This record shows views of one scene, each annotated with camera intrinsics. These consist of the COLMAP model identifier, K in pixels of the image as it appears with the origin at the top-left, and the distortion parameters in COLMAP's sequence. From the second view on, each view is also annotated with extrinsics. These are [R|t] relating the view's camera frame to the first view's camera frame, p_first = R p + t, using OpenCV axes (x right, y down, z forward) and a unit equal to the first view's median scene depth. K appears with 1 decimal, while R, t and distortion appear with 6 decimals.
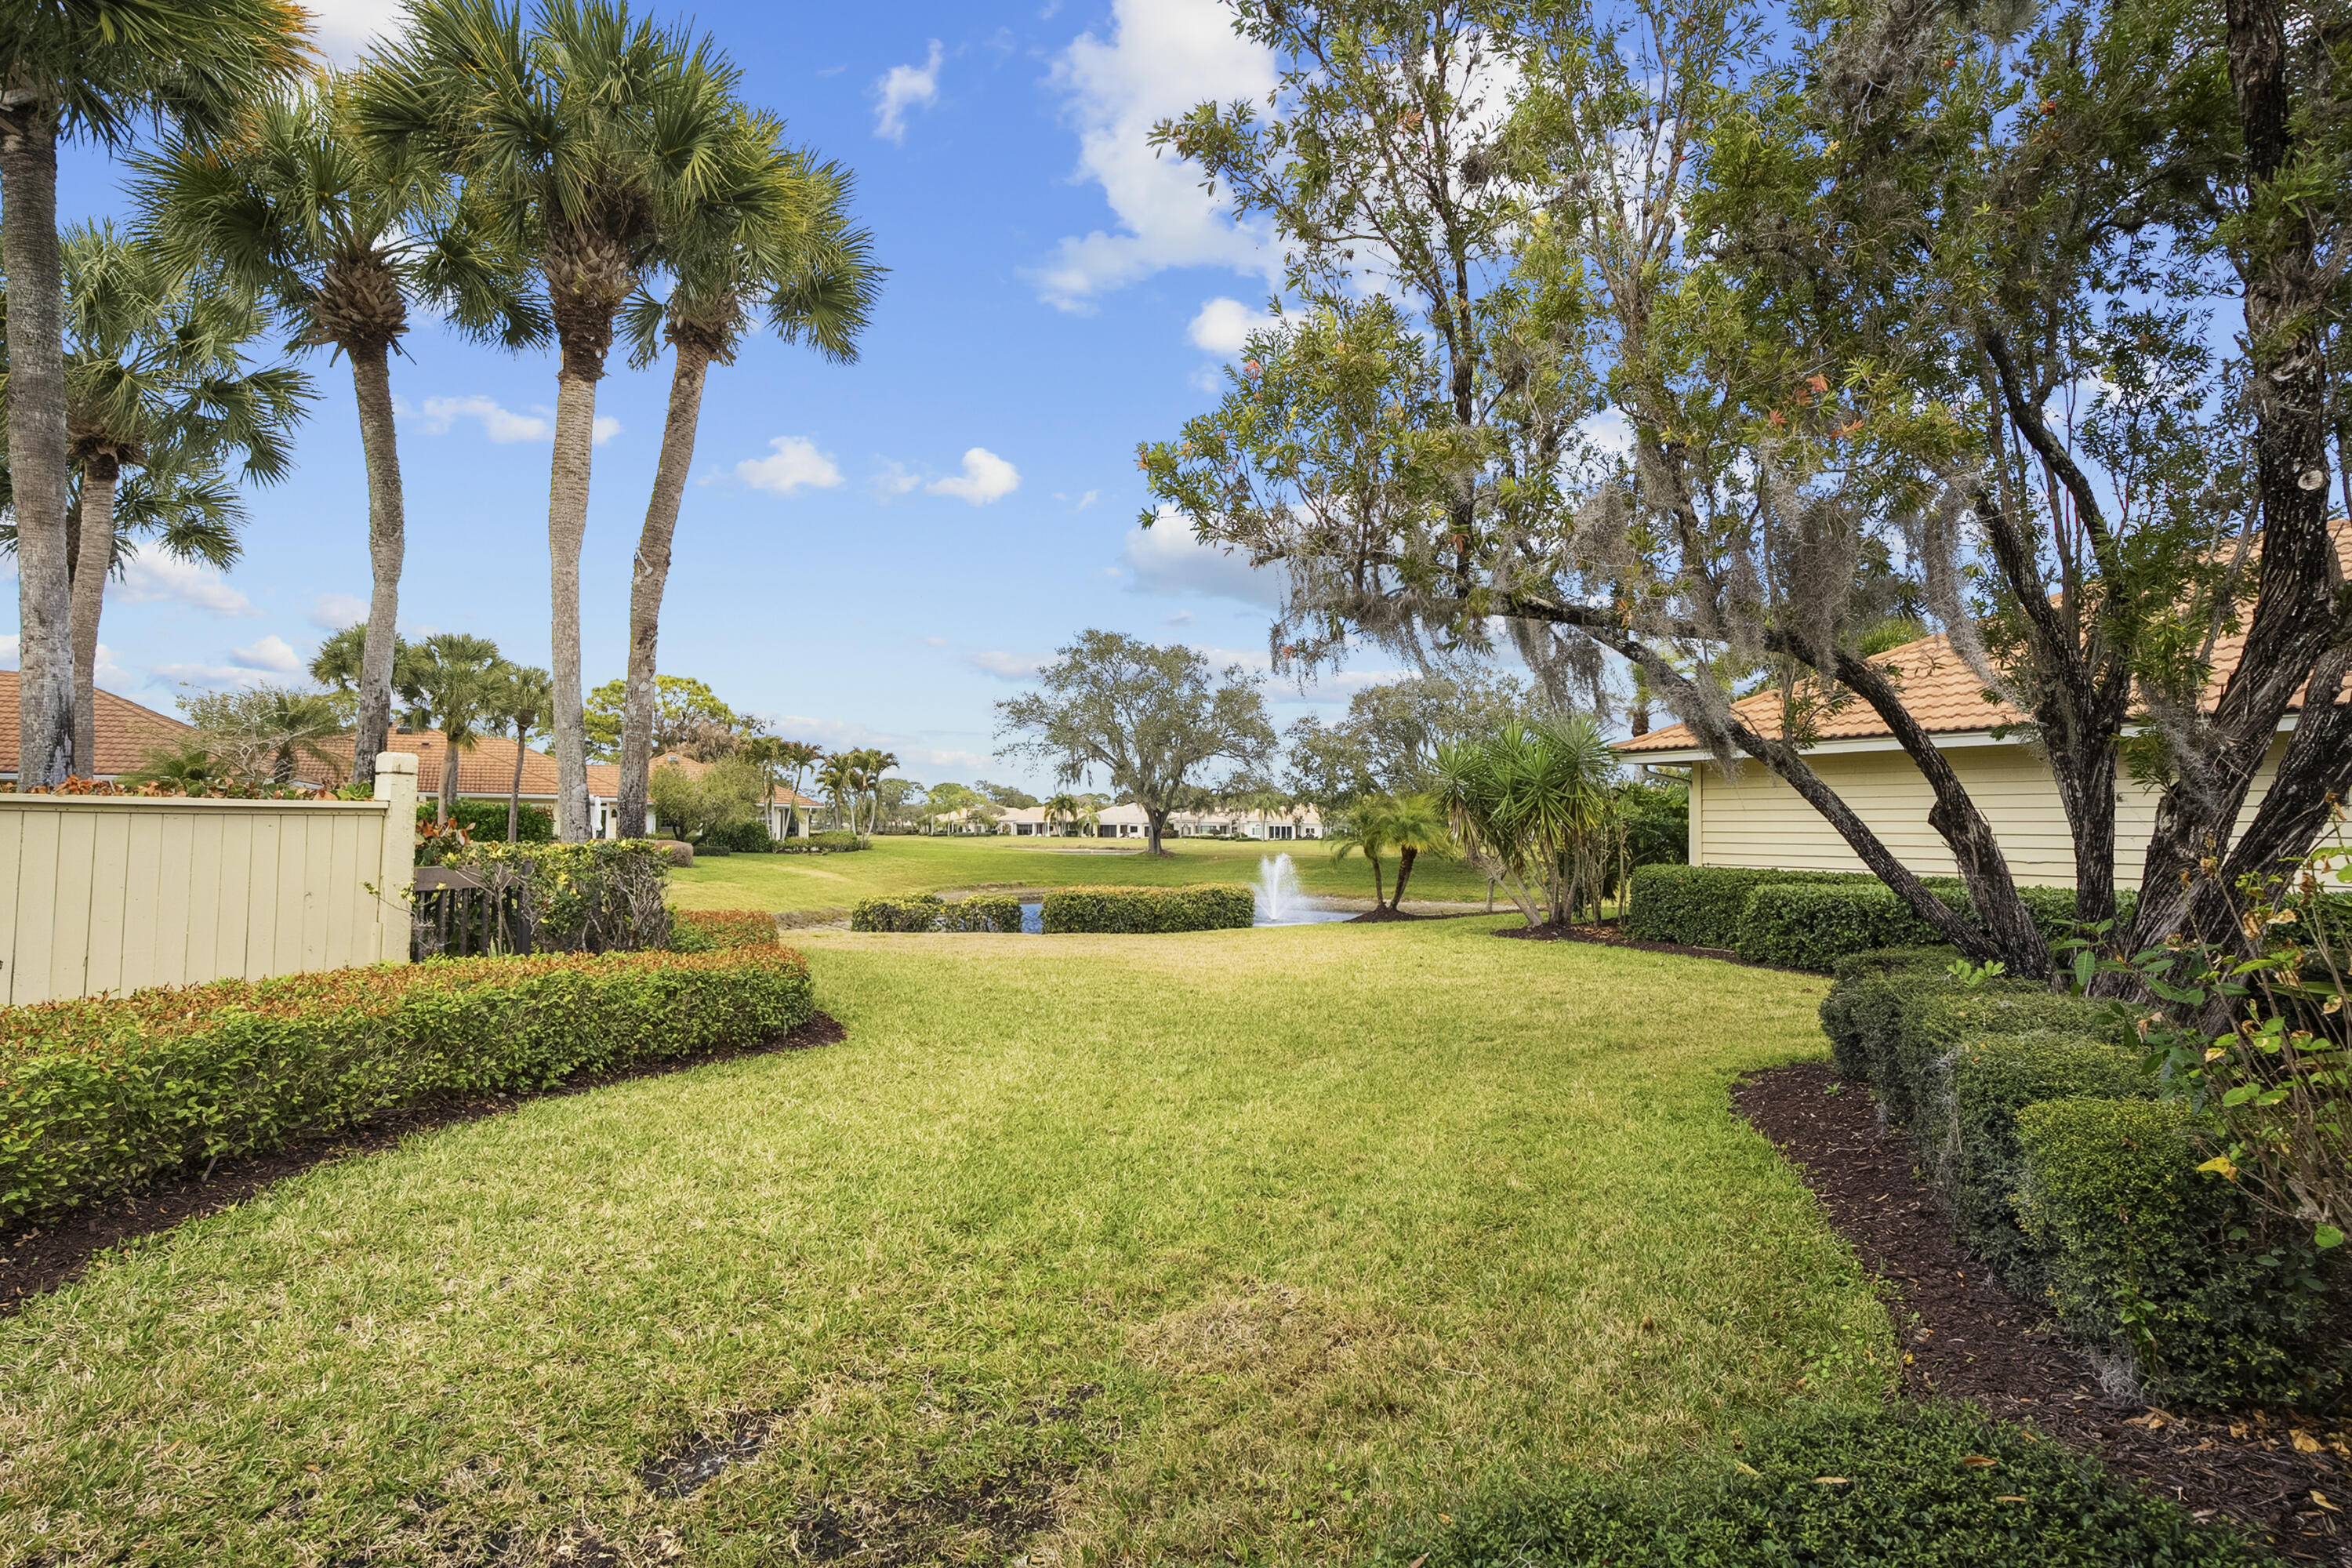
lens RADIAL K [[1194.8, 0, 1145.0], [0, 1194.8, 791.6], [0, 0, 1]] dist [0.002661, 0.000581]
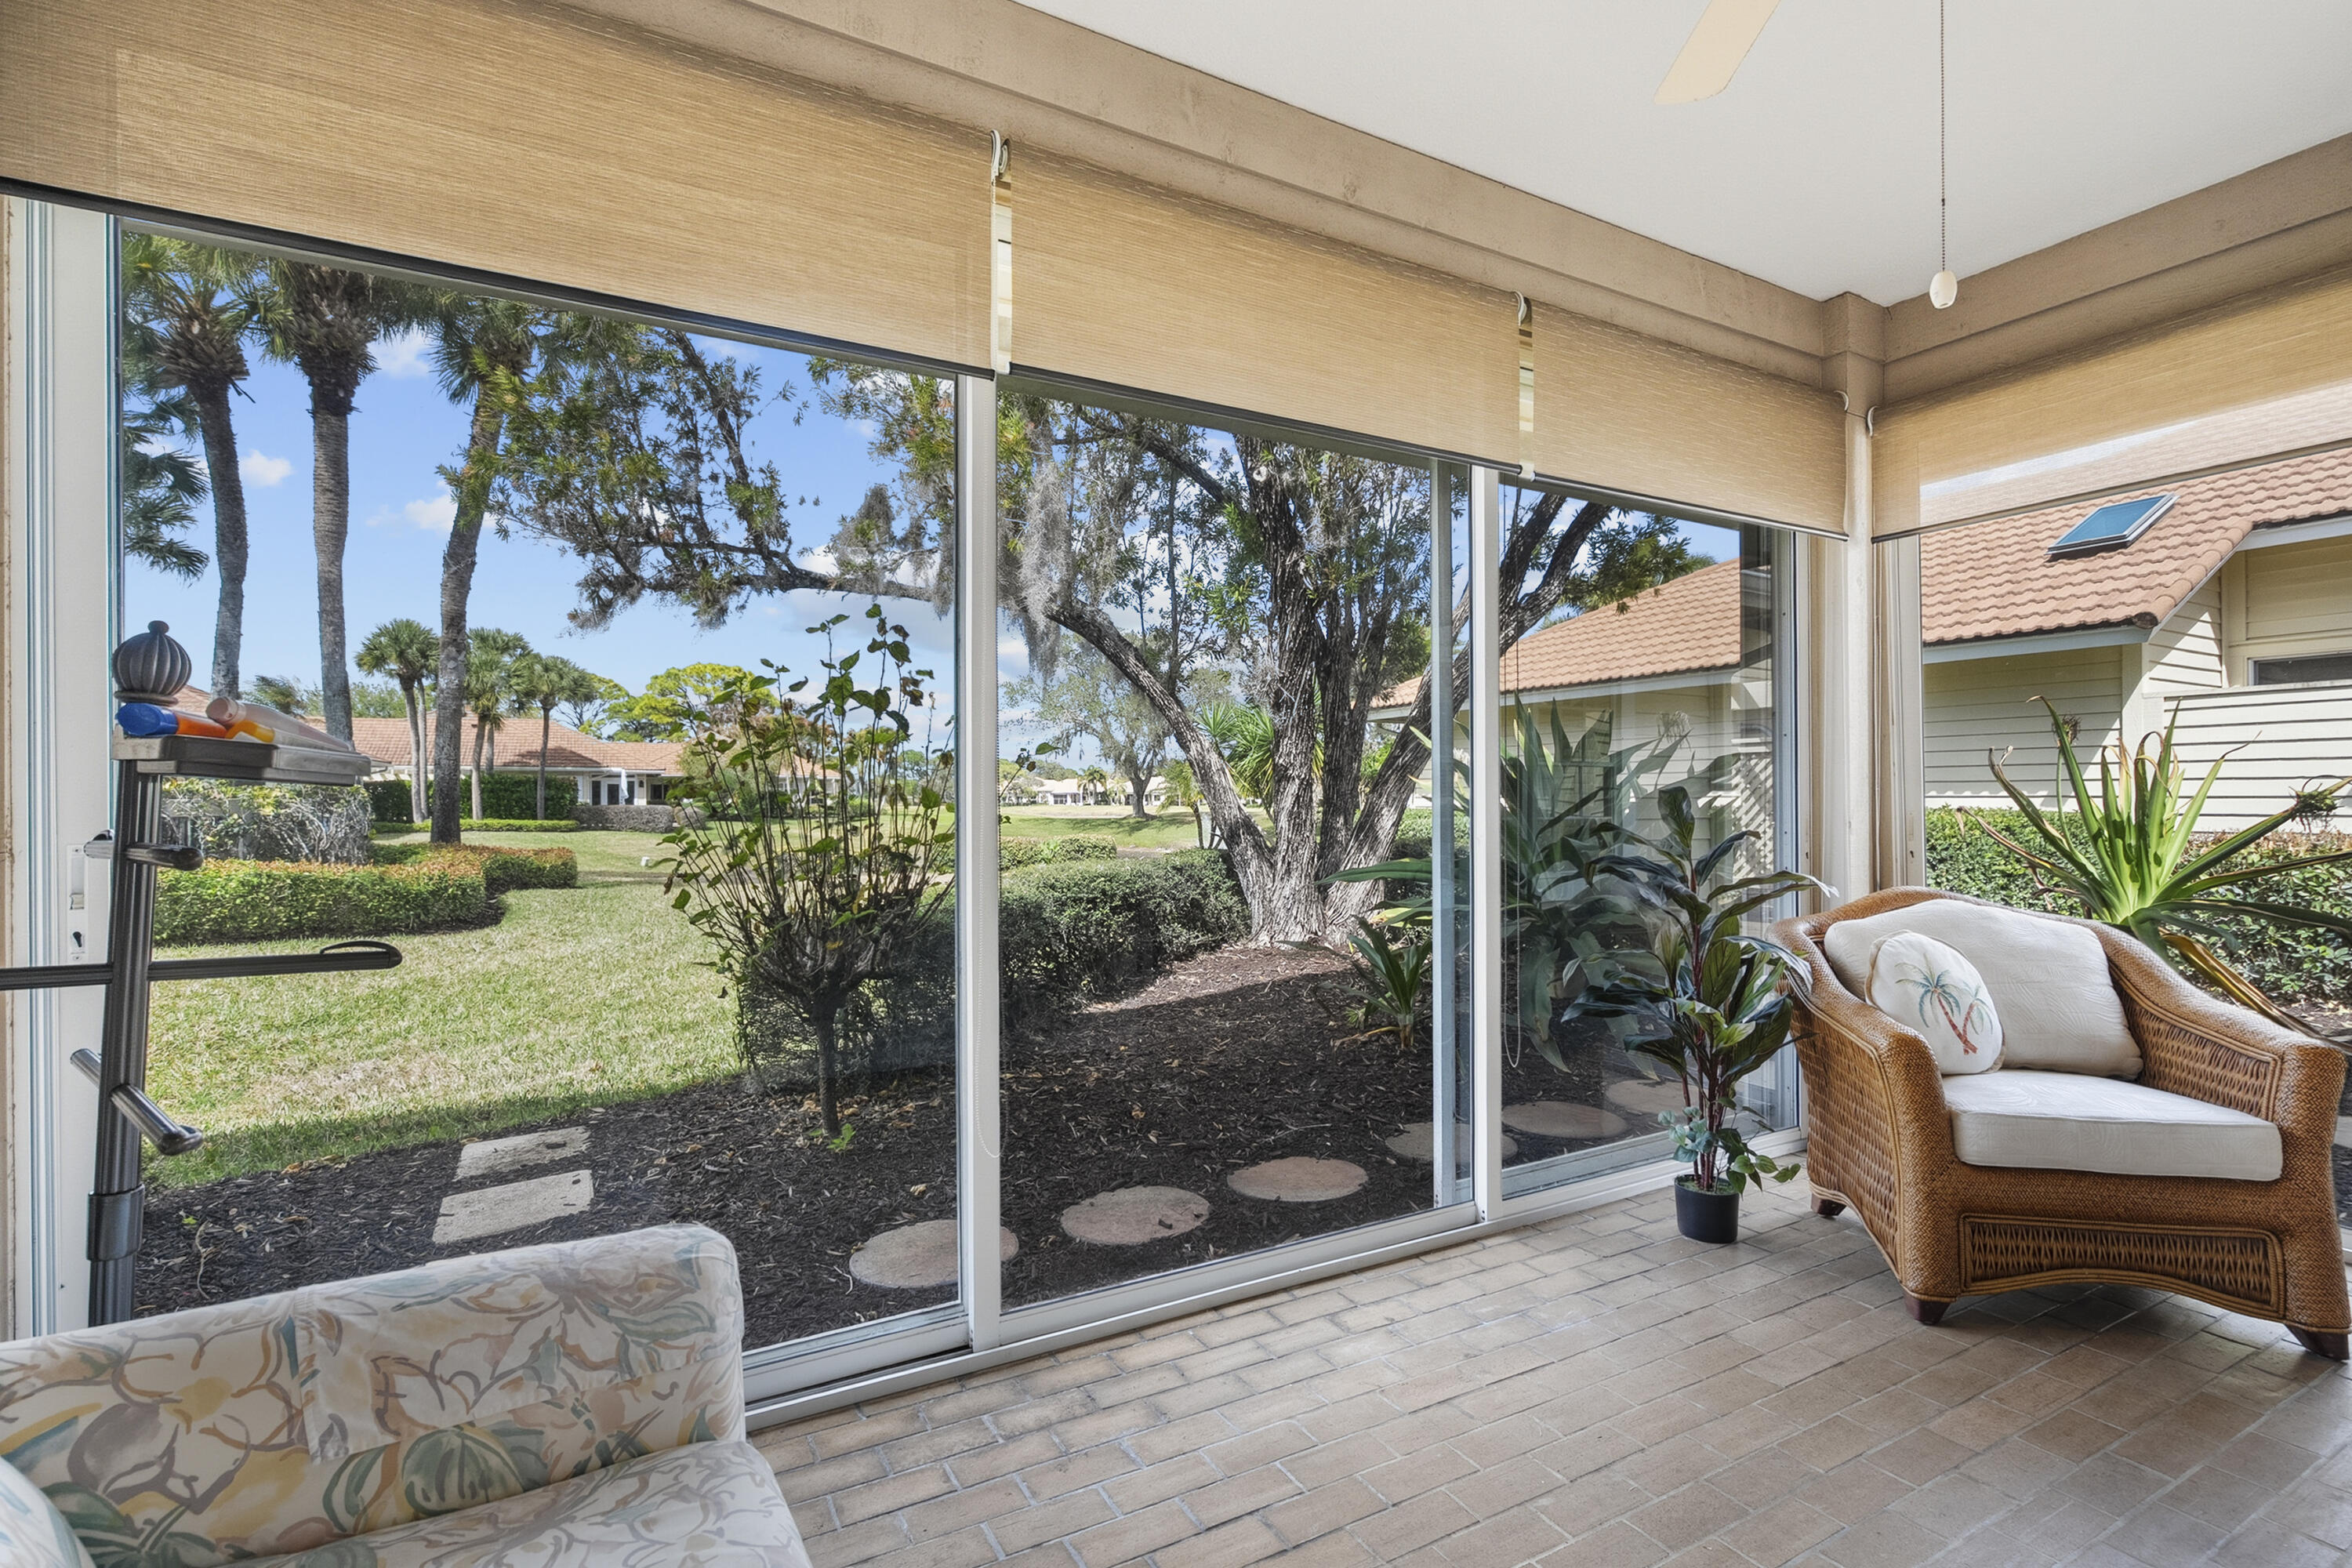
lens RADIAL K [[1070.9, 0, 1172.6], [0, 1070.9, 794.5], [0, 0, 1]] dist [-0.000621, 0.000473]
pose [[0.999859, -0.009129, -0.014122, 0.096987], [0.009507, 0.999591, 0.026982, 0.006858], [0.013870, -0.027112, 0.999536, -0.026996]]
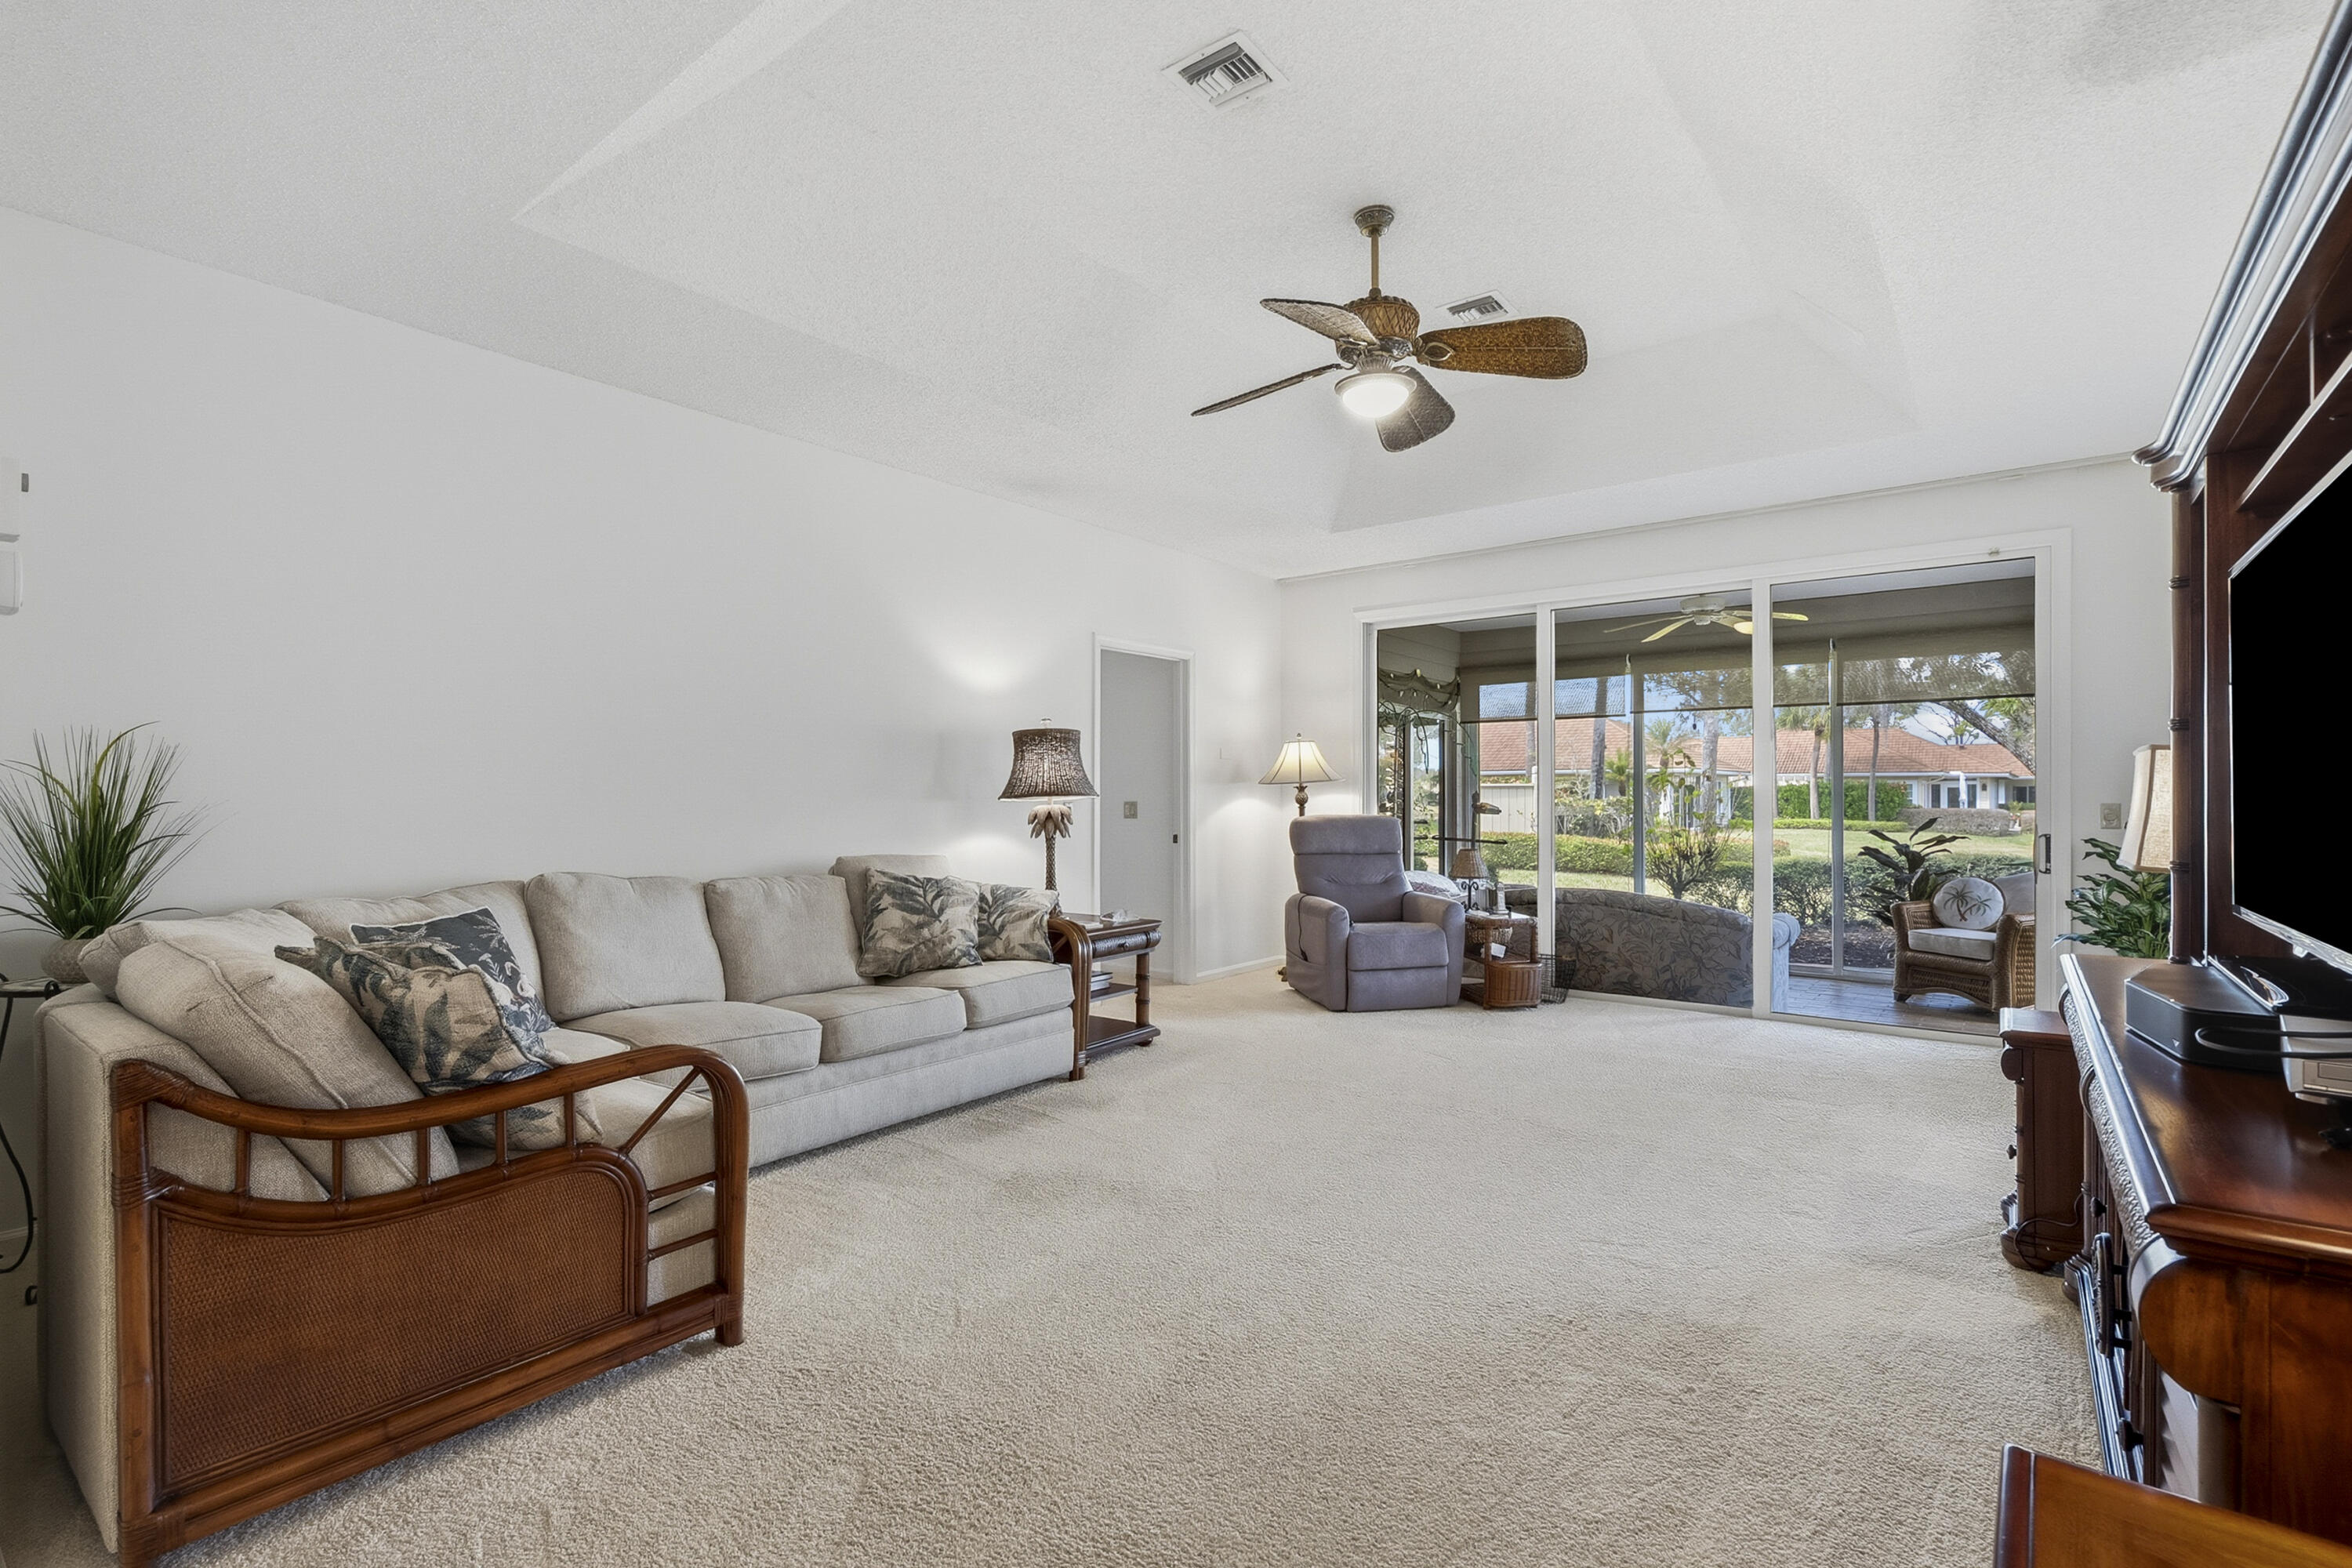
lens RADIAL K [[1070.9, 0, 1172.6], [0, 1070.9, 794.5], [0, 0, 1]] dist [-0.000621, 0.000473]
pose [[0.380845, -0.007725, -0.924607, 0.257773], [0.027955, 0.999604, 0.003163, 0.000288], [0.924216, -0.027052, 0.380910, -0.145665]]
